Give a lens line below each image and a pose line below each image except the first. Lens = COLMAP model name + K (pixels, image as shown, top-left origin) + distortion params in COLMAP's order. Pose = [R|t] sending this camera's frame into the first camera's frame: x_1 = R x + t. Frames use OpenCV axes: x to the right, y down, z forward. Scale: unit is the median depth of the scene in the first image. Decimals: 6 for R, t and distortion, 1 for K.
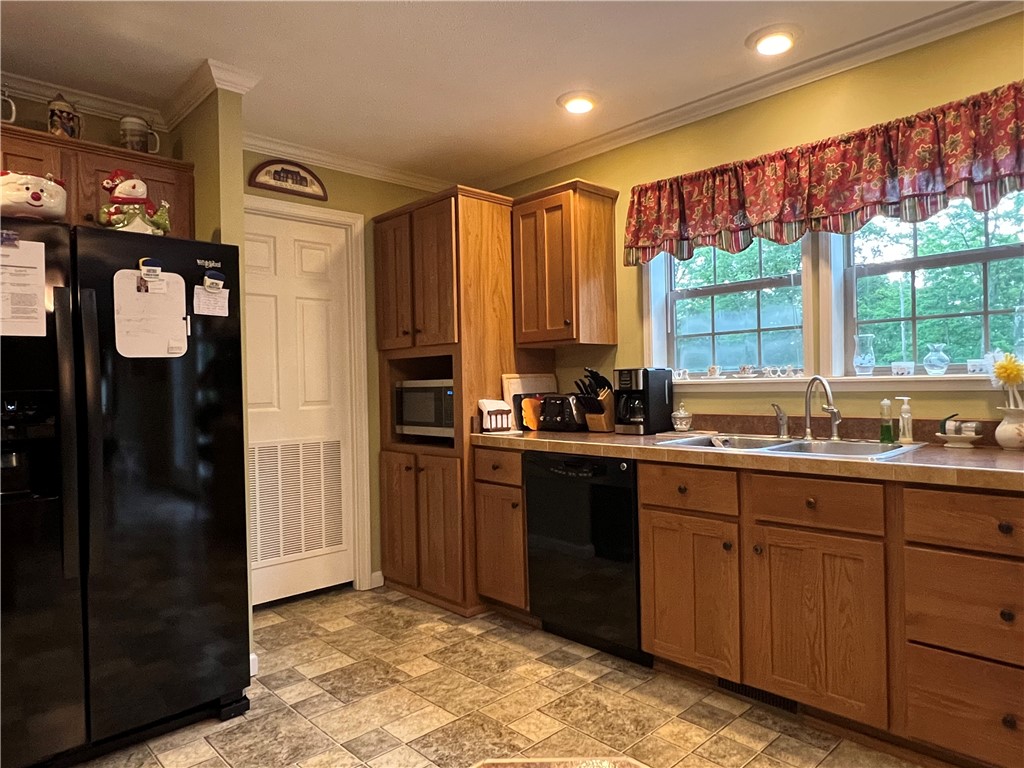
lens RADIAL K [[649.8, 0, 503.0], [0, 649.8, 390.2], [0, 0, 1]] dist [-0.001572, -0.002152]
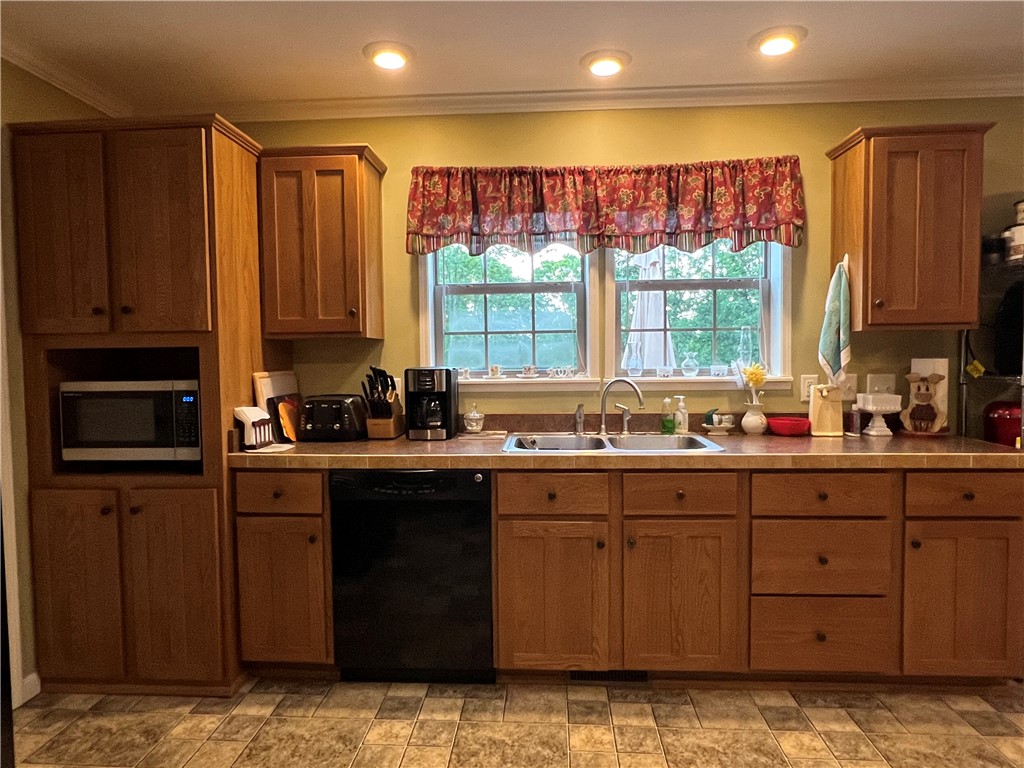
lens RADIAL K [[649.8, 0, 498.7], [0, 649.8, 387.1], [0, 0, 1]] dist [-0.001572, -0.002152]
pose [[0.732803, -0.027263, 0.679895, -0.369437], [0.003389, 0.999331, 0.036420, -0.041165], [-0.680433, -0.024385, 0.732405, 0.271259]]
